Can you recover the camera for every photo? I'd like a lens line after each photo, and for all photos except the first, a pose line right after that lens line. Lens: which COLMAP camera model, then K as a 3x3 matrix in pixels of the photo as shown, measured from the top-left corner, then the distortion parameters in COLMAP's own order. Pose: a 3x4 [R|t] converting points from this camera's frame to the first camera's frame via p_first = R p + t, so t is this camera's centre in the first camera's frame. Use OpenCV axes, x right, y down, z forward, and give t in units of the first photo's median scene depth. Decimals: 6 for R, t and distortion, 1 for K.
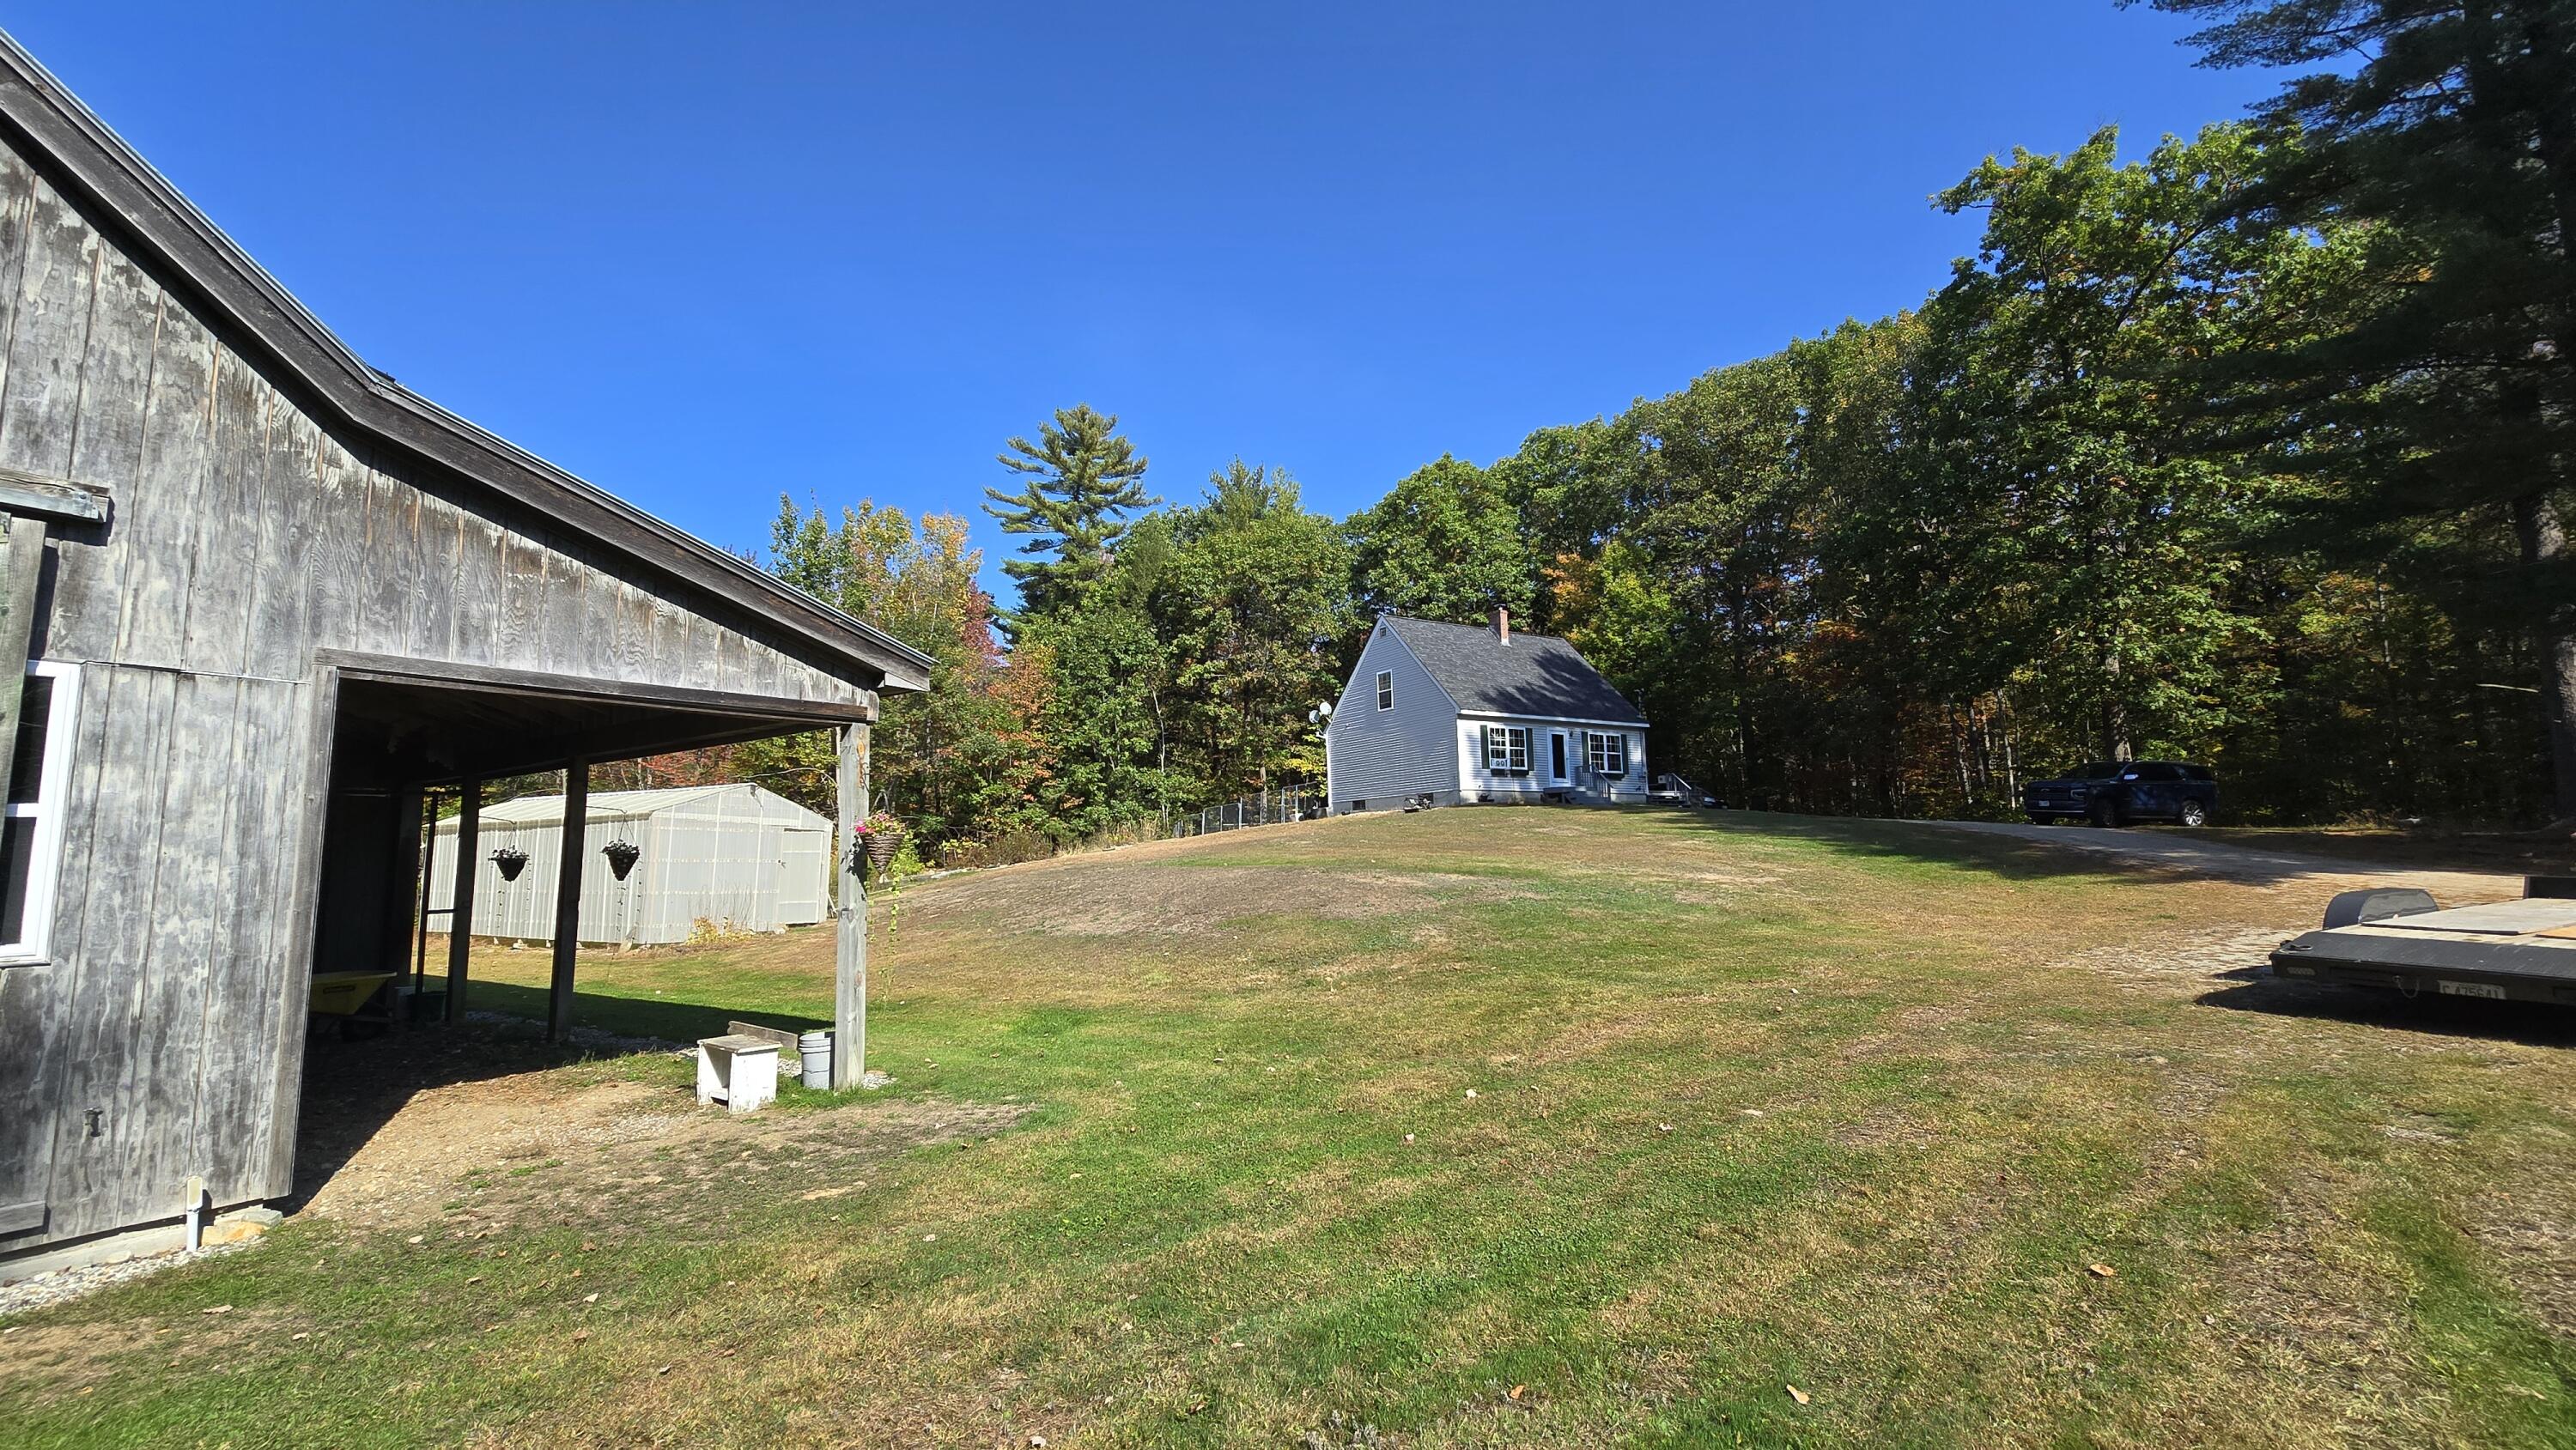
lens RADIAL K [[1060.0, 0, 1275.4], [0, 1060.0, 720.0], [0, 0, 1]] dist [-0.005142, 0.002234]
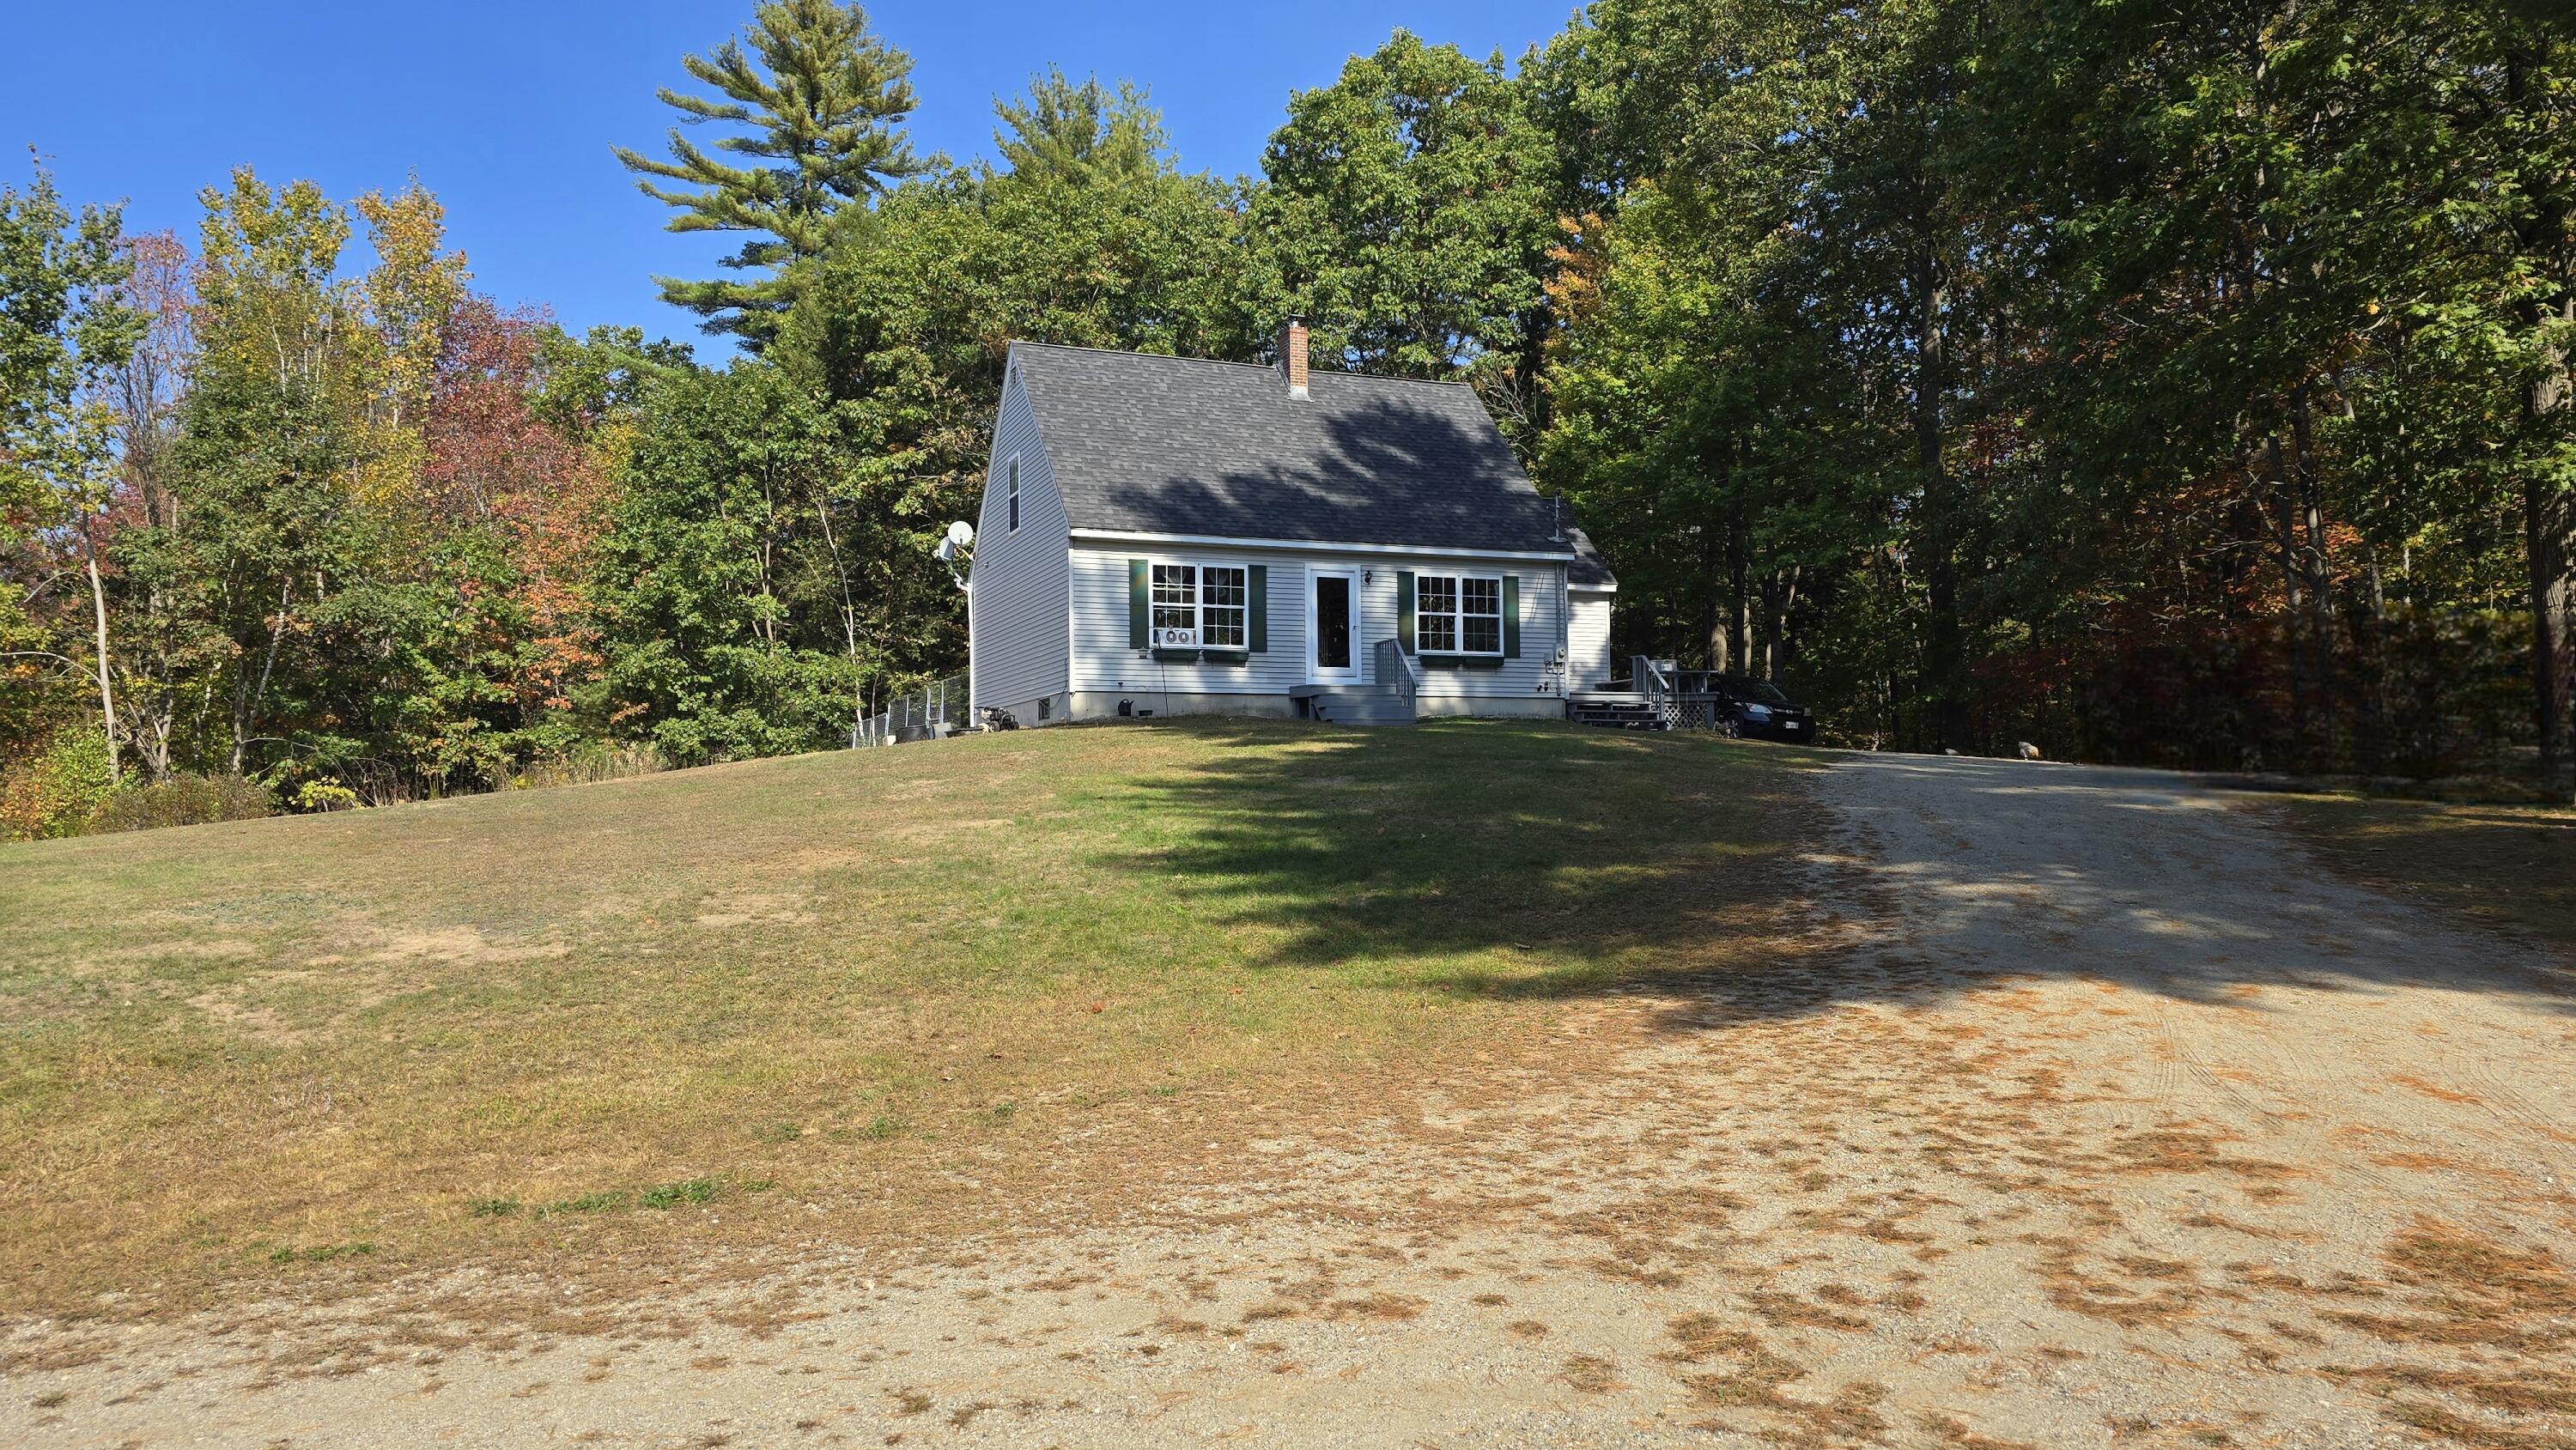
lens RADIAL K [[1726.2, 0, 1294.0], [0, 1726.2, 715.0], [0, 0, 1]] dist [0.038118, -0.037303]
pose [[0.985616, 0.002230, -0.168985, 0.377420], [0.012236, 0.996347, 0.084518, 0.009110], [0.168556, -0.085370, 0.981988, 0.209434]]
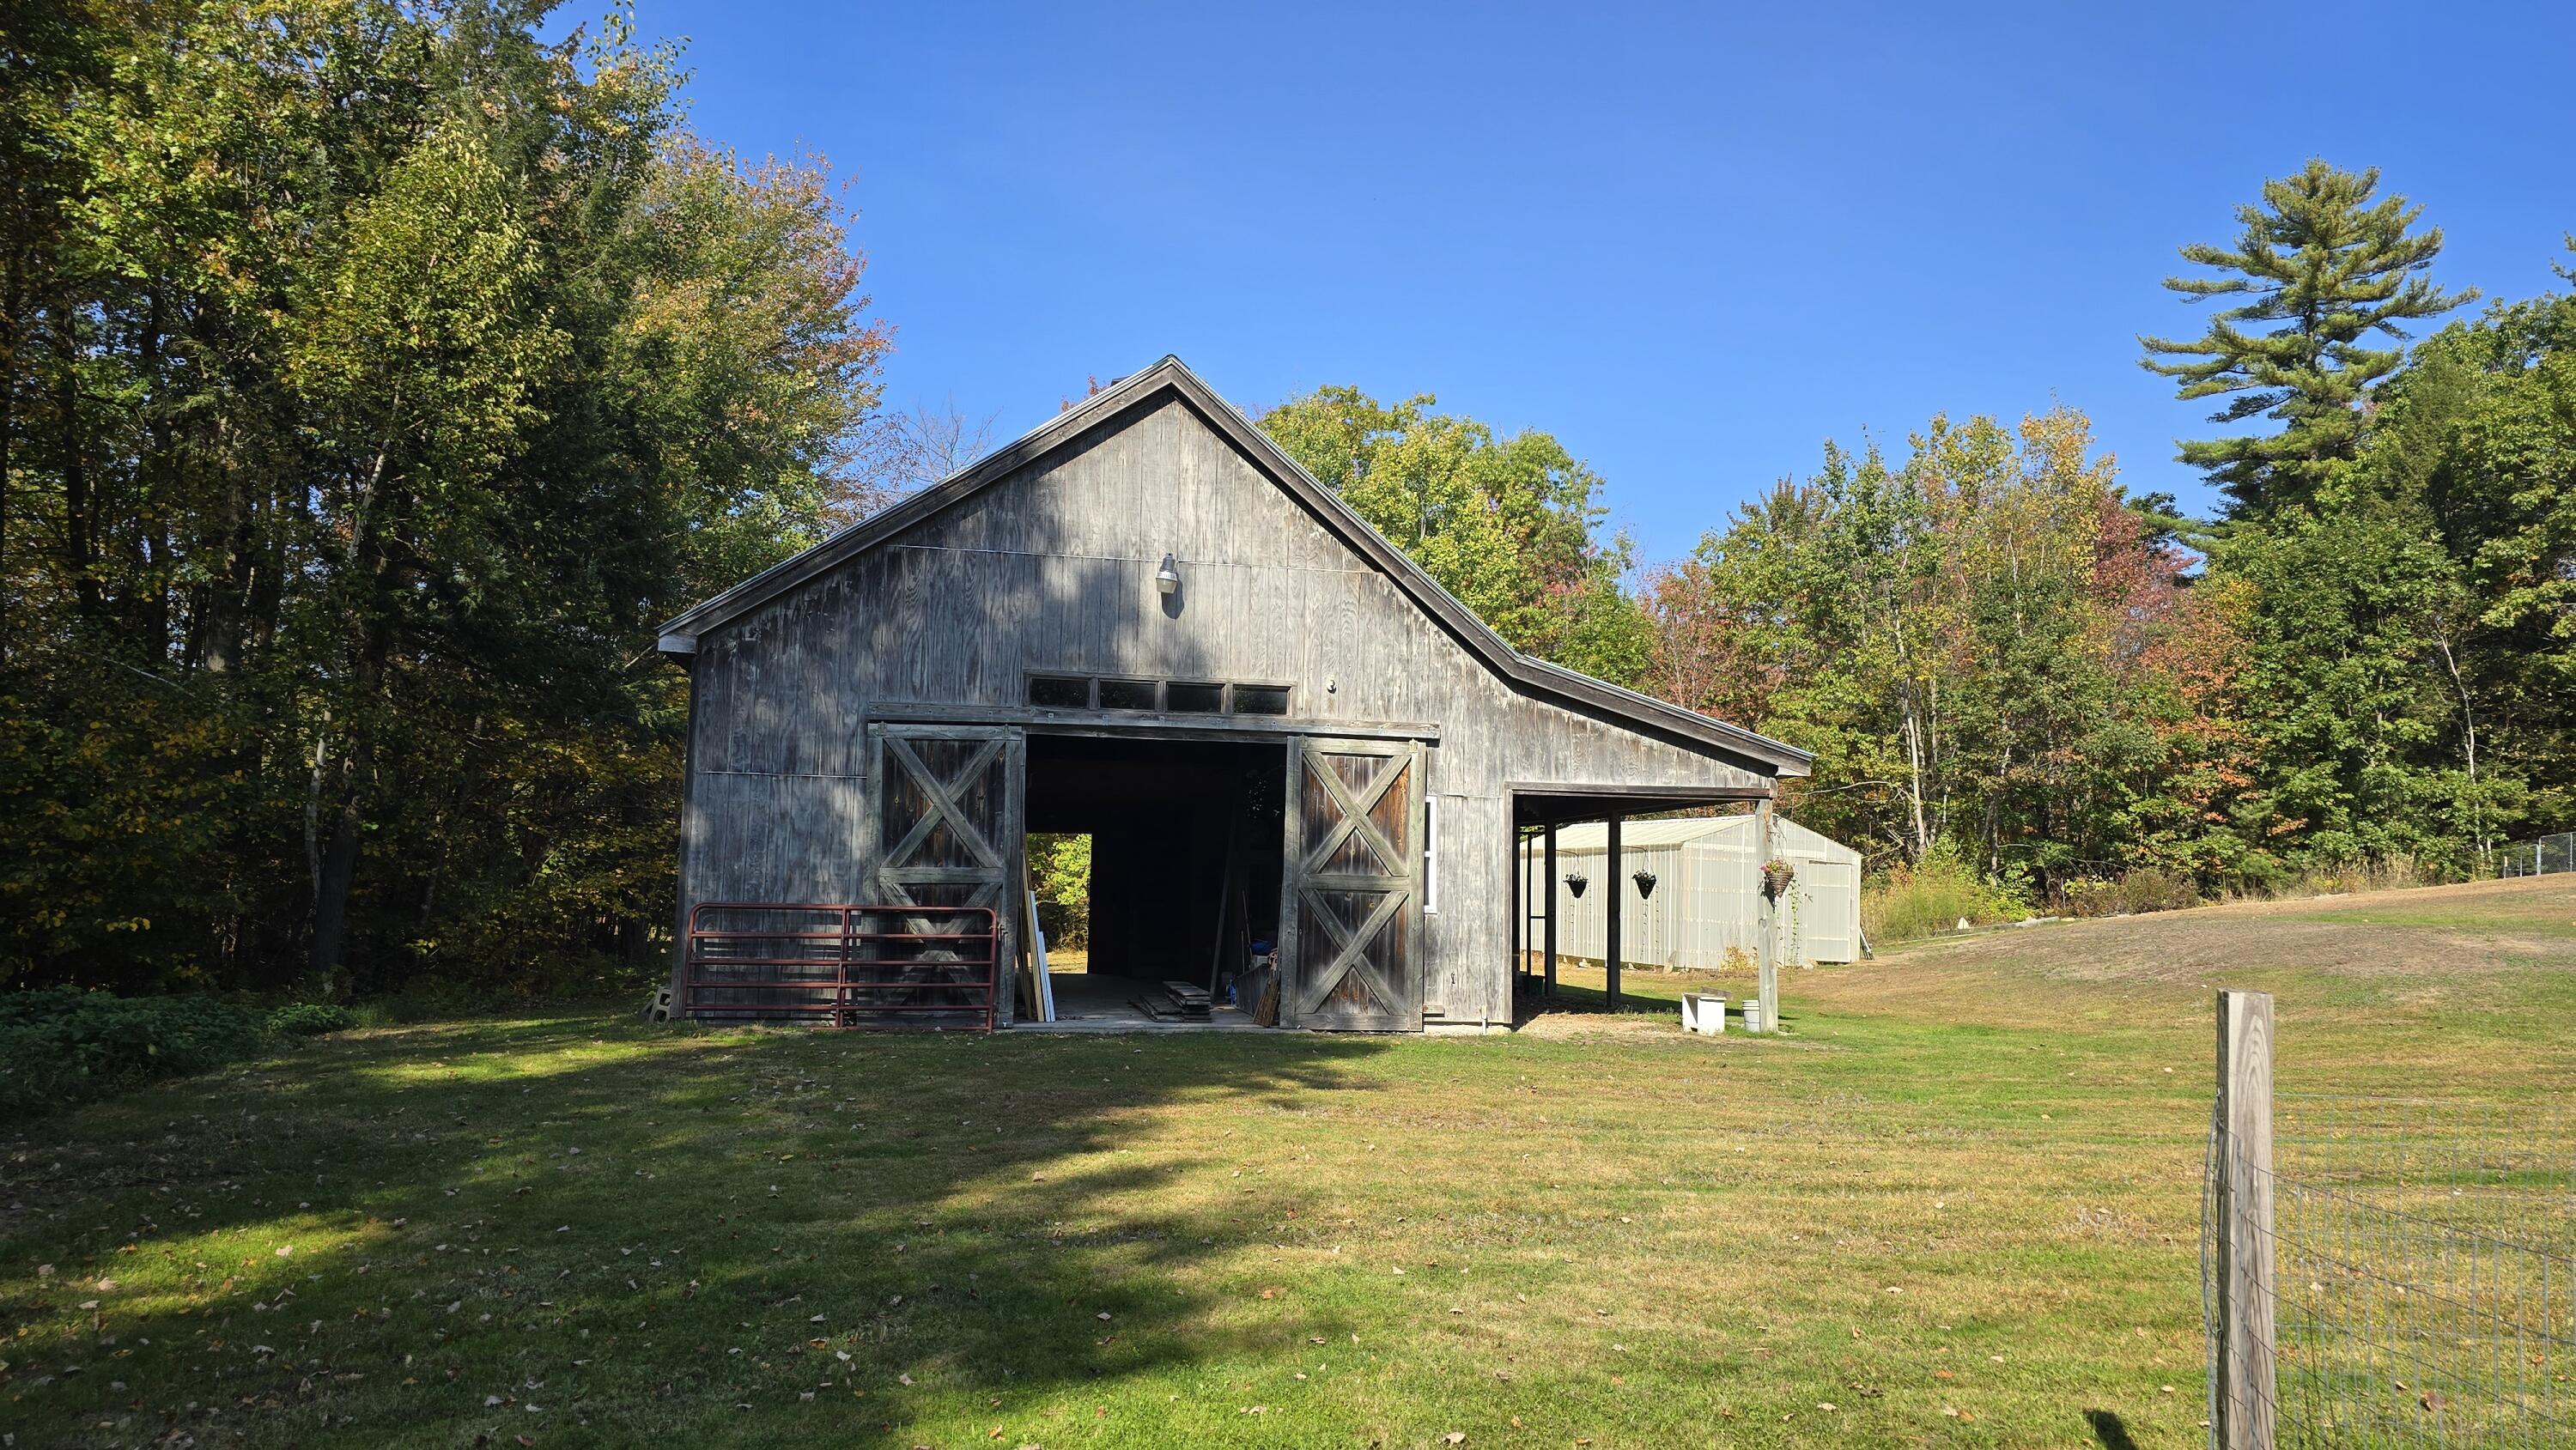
lens RADIAL K [[1726.2, 0, 1247.6], [0, 1726.2, 713.4], [0, 0, 1]] dist [0.038118, -0.037303]
pose [[0.695625, -0.041212, -0.717222, 0.162077], [0.056407, 0.998404, -0.002661, -0.028377], [0.716187, -0.038605, 0.696840, -0.233452]]
